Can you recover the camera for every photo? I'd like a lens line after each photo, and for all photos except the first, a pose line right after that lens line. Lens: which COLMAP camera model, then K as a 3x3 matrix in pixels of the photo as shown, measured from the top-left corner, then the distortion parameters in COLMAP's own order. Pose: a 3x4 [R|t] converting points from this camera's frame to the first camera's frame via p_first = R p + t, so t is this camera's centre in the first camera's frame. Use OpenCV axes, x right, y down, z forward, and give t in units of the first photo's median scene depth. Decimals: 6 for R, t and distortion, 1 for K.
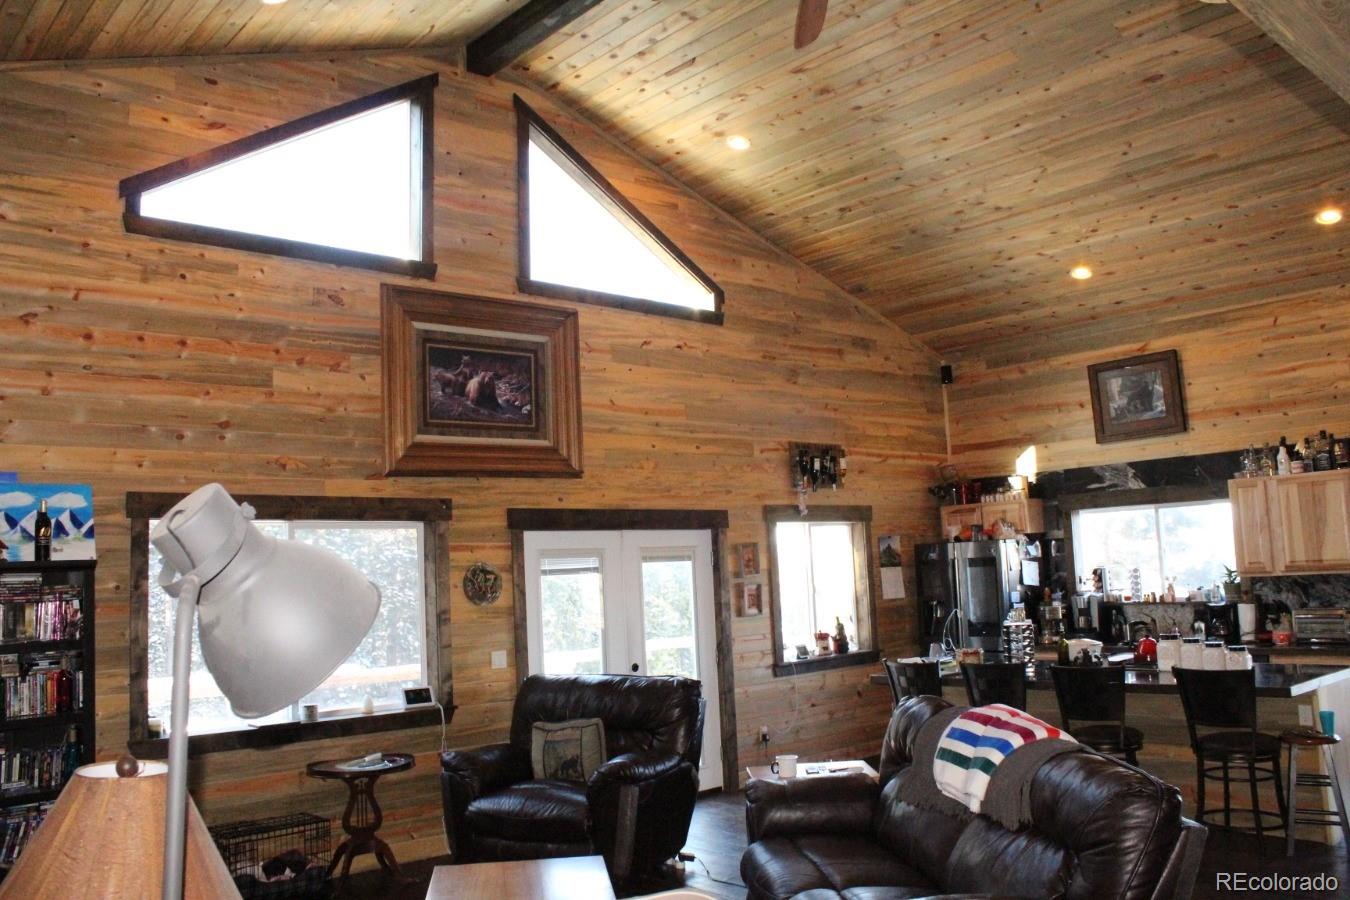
lens RADIAL K [[1119.6, 0, 668.5], [0, 1119.6, 427.9], [0, 0, 1]] dist [-0.169324, 0.154657]
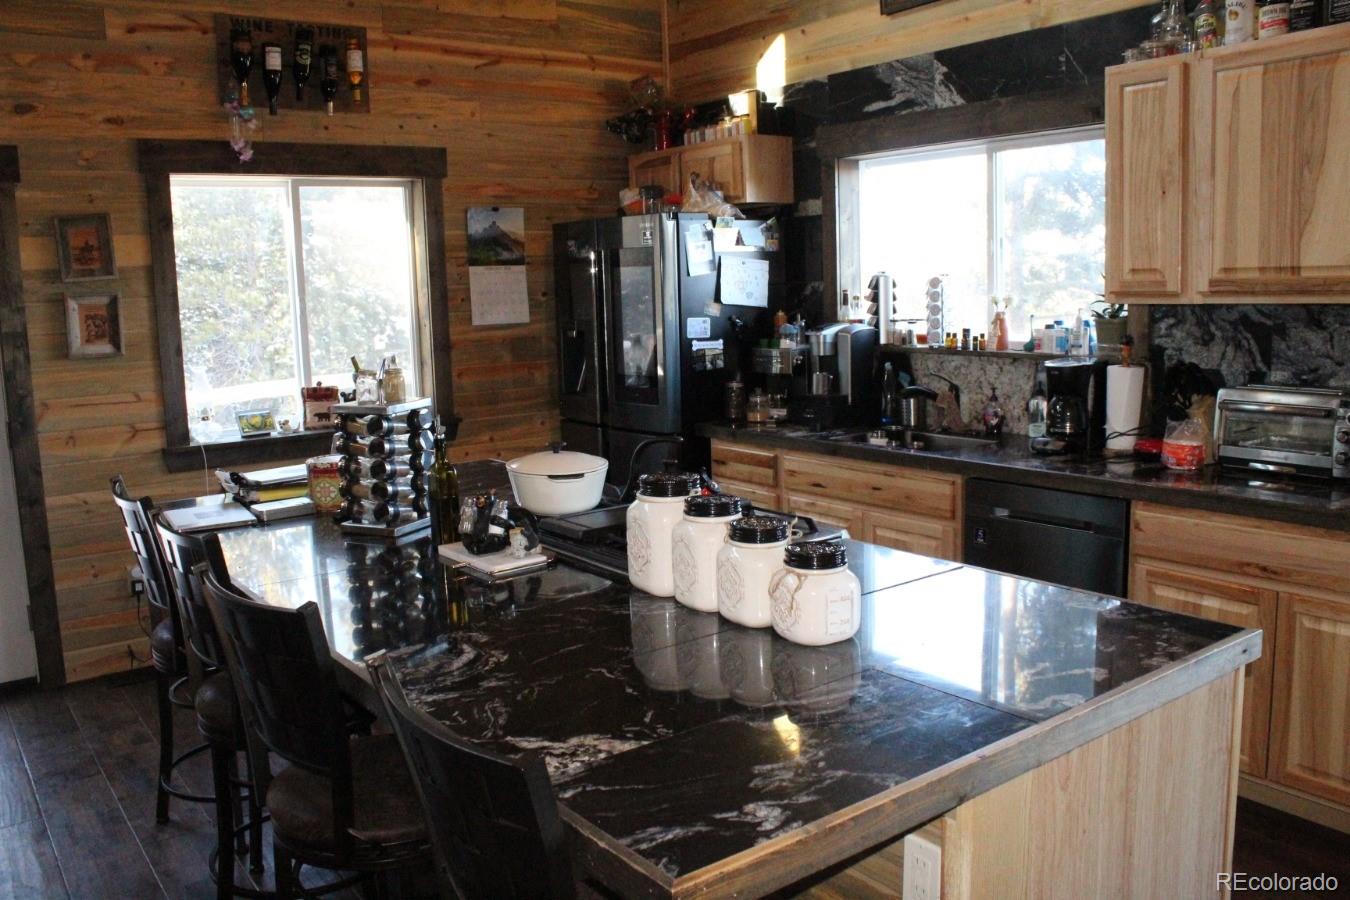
lens RADIAL K [[1119.6, 0, 668.5], [0, 1119.6, 427.9], [0, 0, 1]] dist [-0.169324, 0.154657]
pose [[0.994987, 0.024405, -0.096983, 0.394096], [0.001334, 0.966442, 0.256882, 0.074276], [0.099998, -0.255724, 0.961564, 0.552115]]
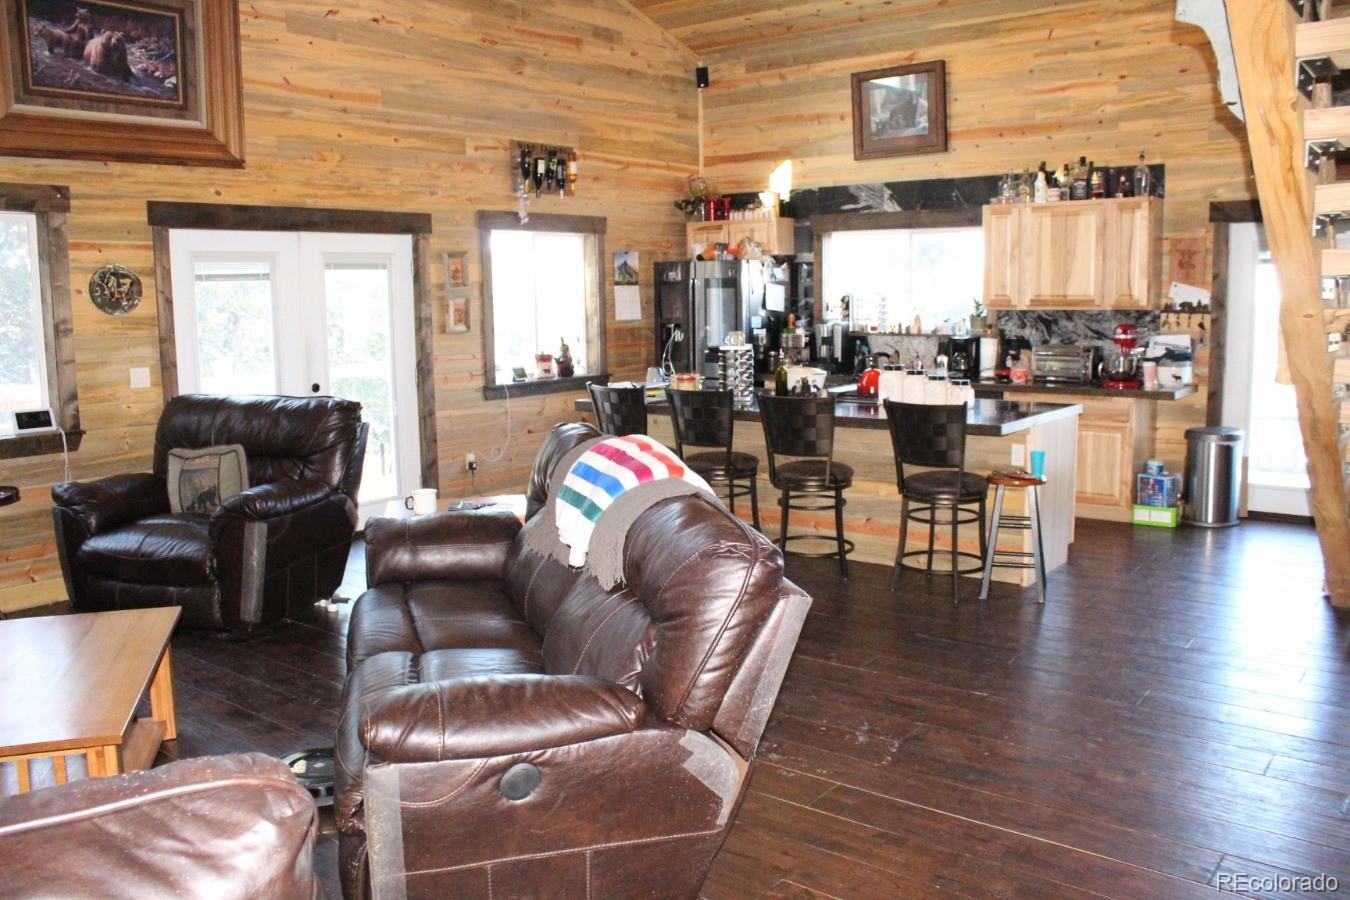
lens RADIAL K [[1119.6, 0, 668.5], [0, 1119.6, 427.9], [0, 0, 1]] dist [-0.169324, 0.154657]
pose [[0.985548, 0.006800, 0.169261, 0.092448], [-0.047220, 0.970618, 0.235948, 0.023495], [-0.162683, -0.240531, 0.956911, 0.094908]]
